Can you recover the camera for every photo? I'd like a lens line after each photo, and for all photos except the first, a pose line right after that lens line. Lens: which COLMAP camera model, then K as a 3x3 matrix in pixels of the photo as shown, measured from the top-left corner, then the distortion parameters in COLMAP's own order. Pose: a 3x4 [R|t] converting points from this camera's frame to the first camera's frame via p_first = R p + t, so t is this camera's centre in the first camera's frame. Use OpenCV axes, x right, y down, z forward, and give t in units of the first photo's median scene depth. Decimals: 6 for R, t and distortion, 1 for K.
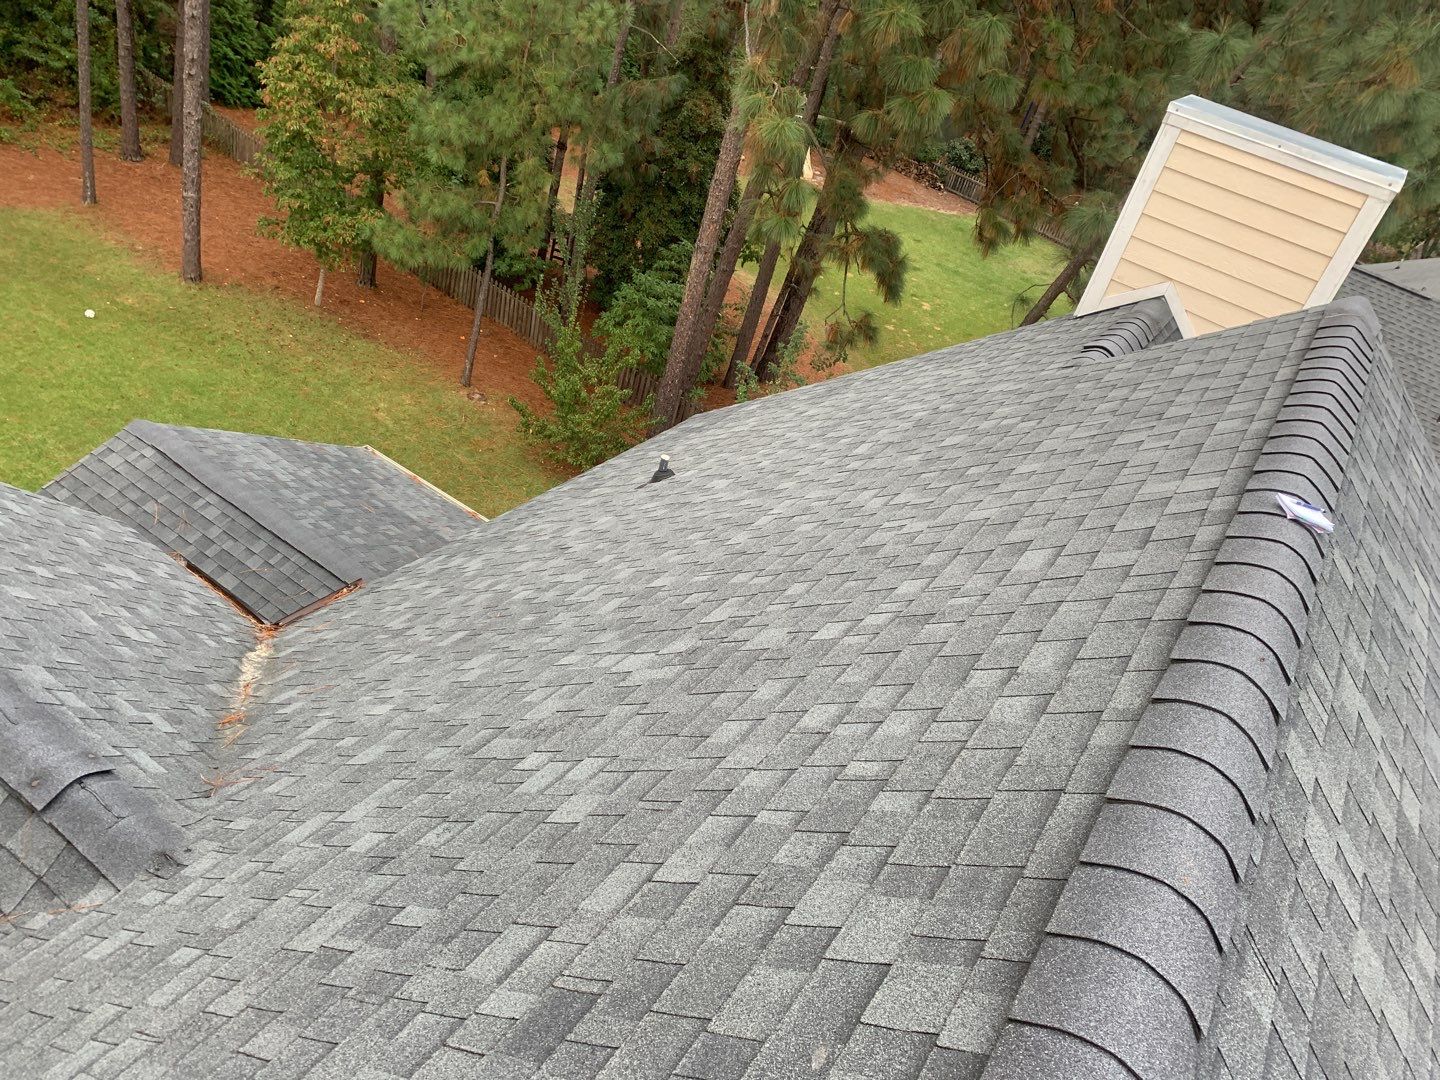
lens RADIAL K [[1088.2, 0, 718.7], [0, 1088.2, 531.1], [0, 0, 1]] dist [0.036503, -0.032993]
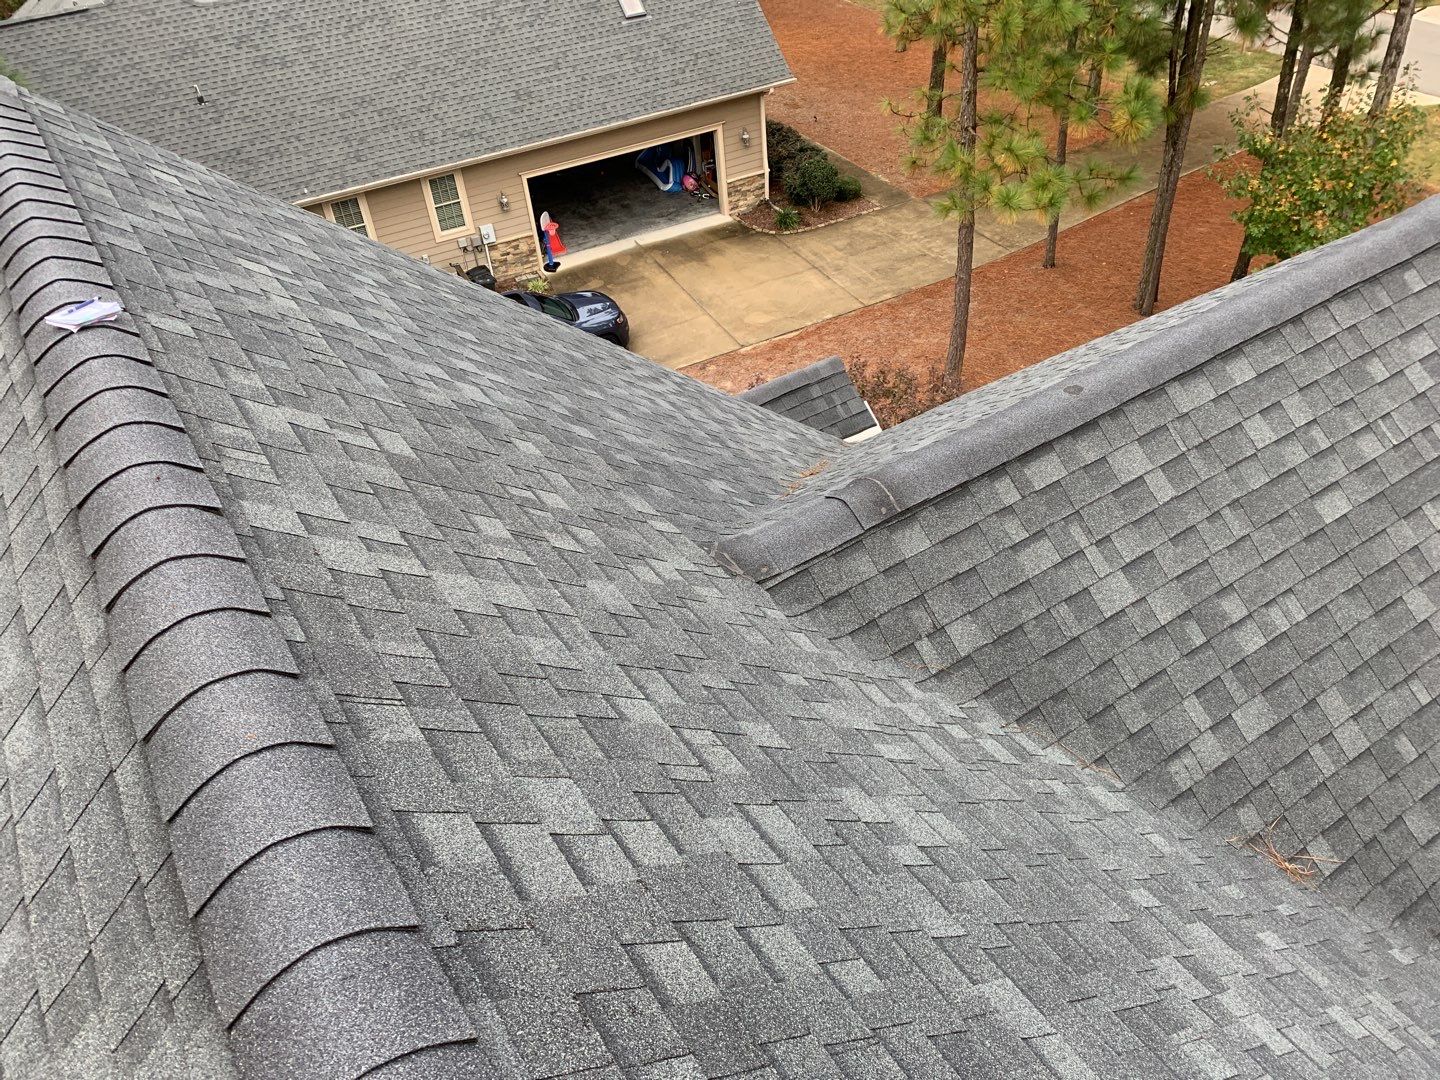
lens RADIAL K [[1106.0, 0, 687.7], [0, 1106.0, 539.7], [0, 0, 1]] dist [0.001841, -0.003908]
pose [[0.400054, -0.772519, 0.493124, 0.195194], [0.658906, 0.616420, 0.431125, 0.045930], [-0.637024, 0.152449, 0.755619, 0.026791]]
